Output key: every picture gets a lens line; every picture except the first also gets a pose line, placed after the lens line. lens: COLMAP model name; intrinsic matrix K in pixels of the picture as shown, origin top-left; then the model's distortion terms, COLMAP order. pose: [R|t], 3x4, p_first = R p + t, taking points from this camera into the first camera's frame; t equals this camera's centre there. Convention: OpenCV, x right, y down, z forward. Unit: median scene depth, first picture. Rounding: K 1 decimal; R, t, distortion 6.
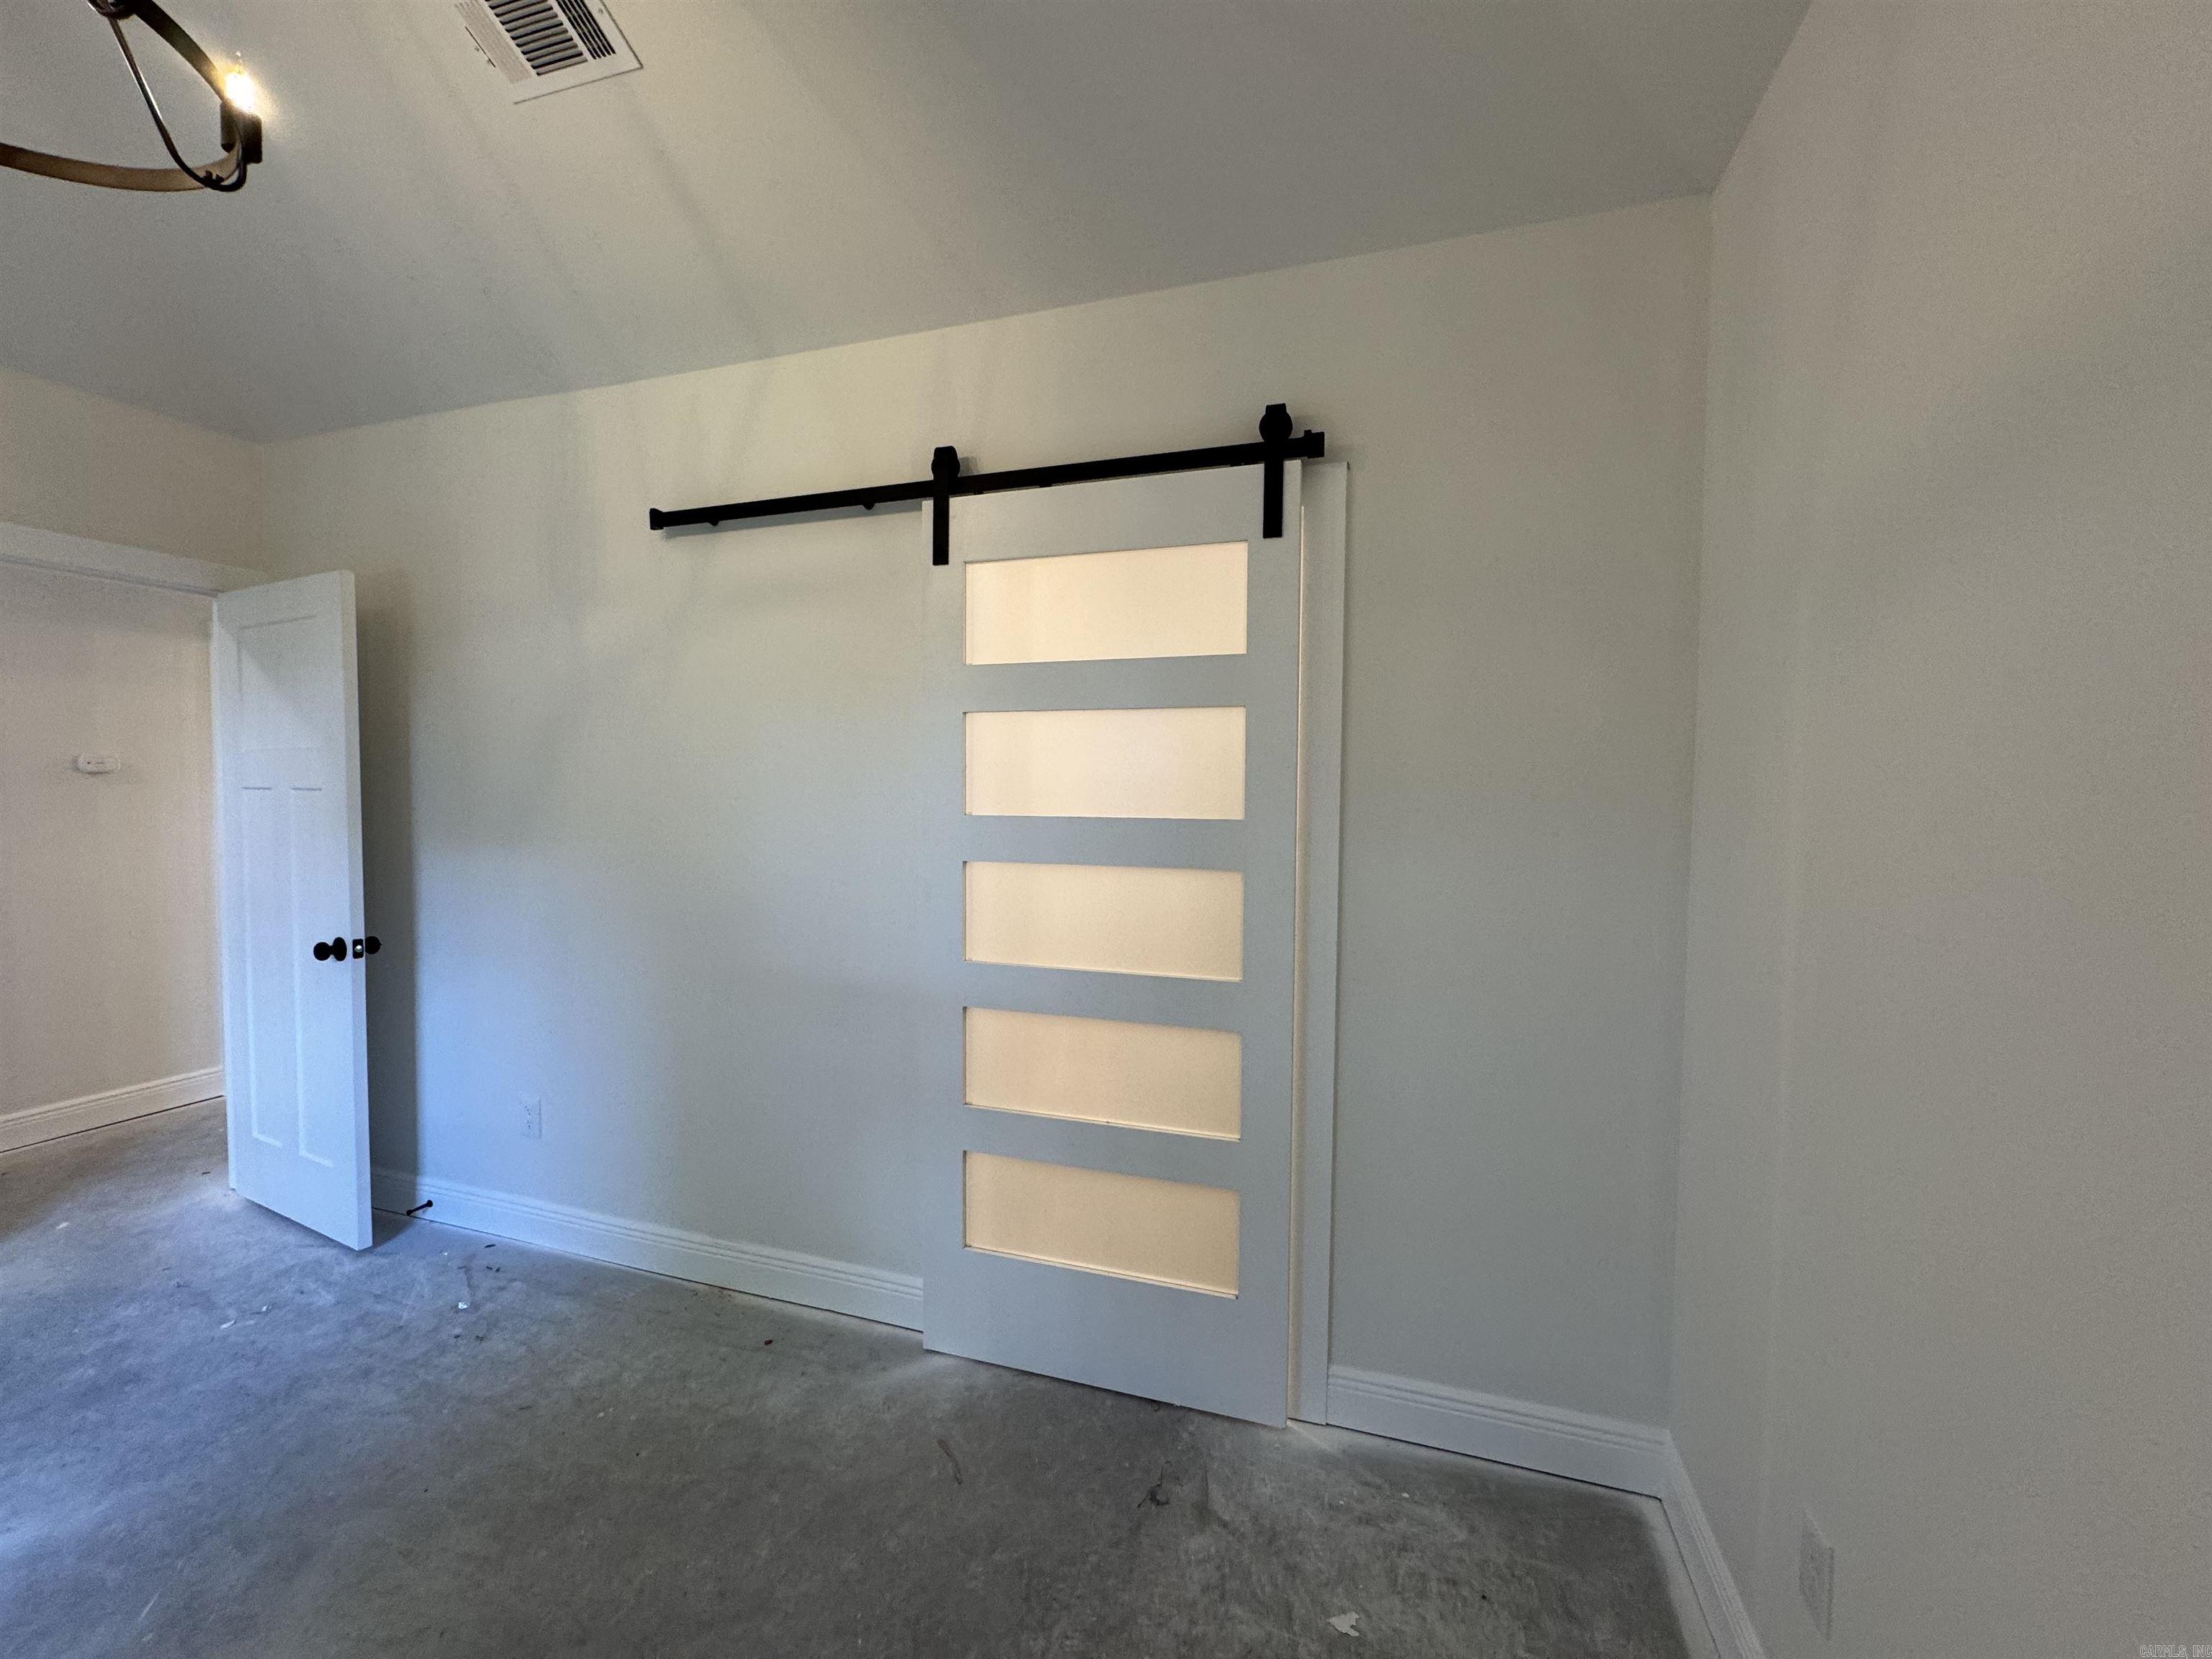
lens RADIAL K [[894.1, 0, 1106.0], [0, 894.1, 829.5], [0, 0, 1]] dist [-0.000534, 0.000215]
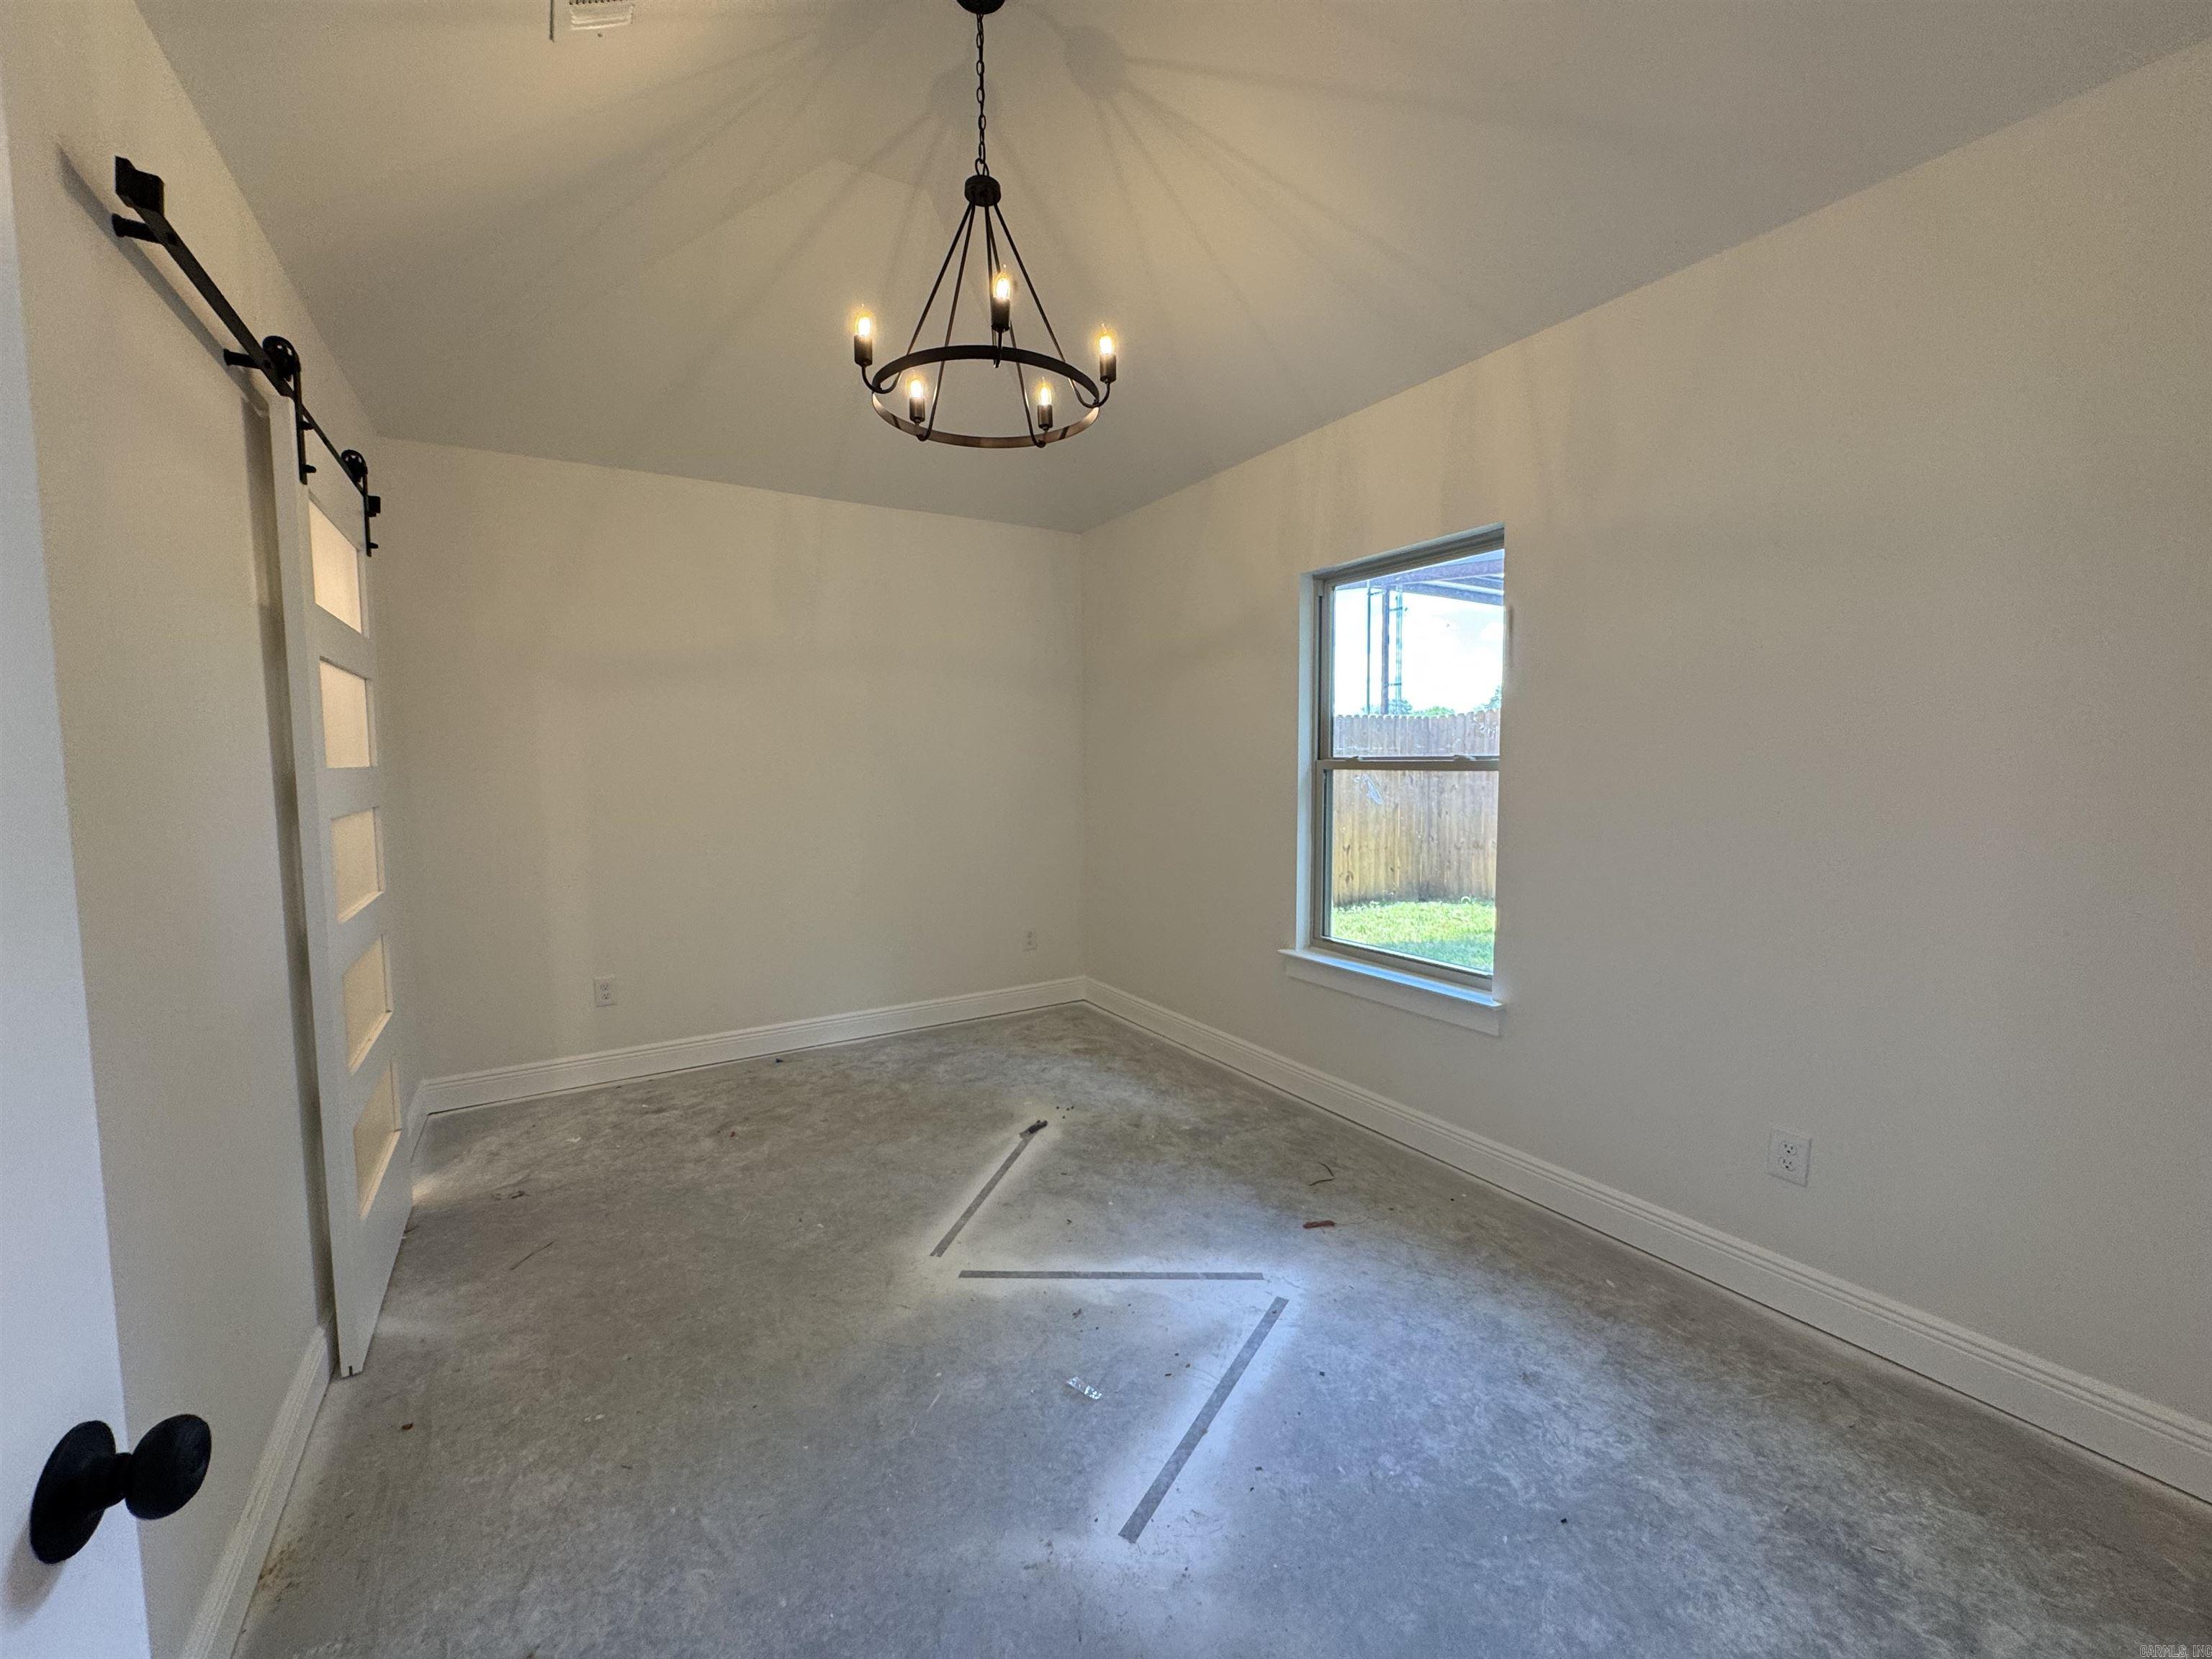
lens RADIAL K [[894.1, 0, 1106.0], [0, 894.1, 829.5], [0, 0, 1]] dist [-0.000534, 0.000215]
pose [[-0.767684, -0.055044, 0.638460, -1.790908], [0.023070, 0.993285, 0.113373, -0.056258], [-0.640413, 0.101764, -0.761259, 1.531053]]
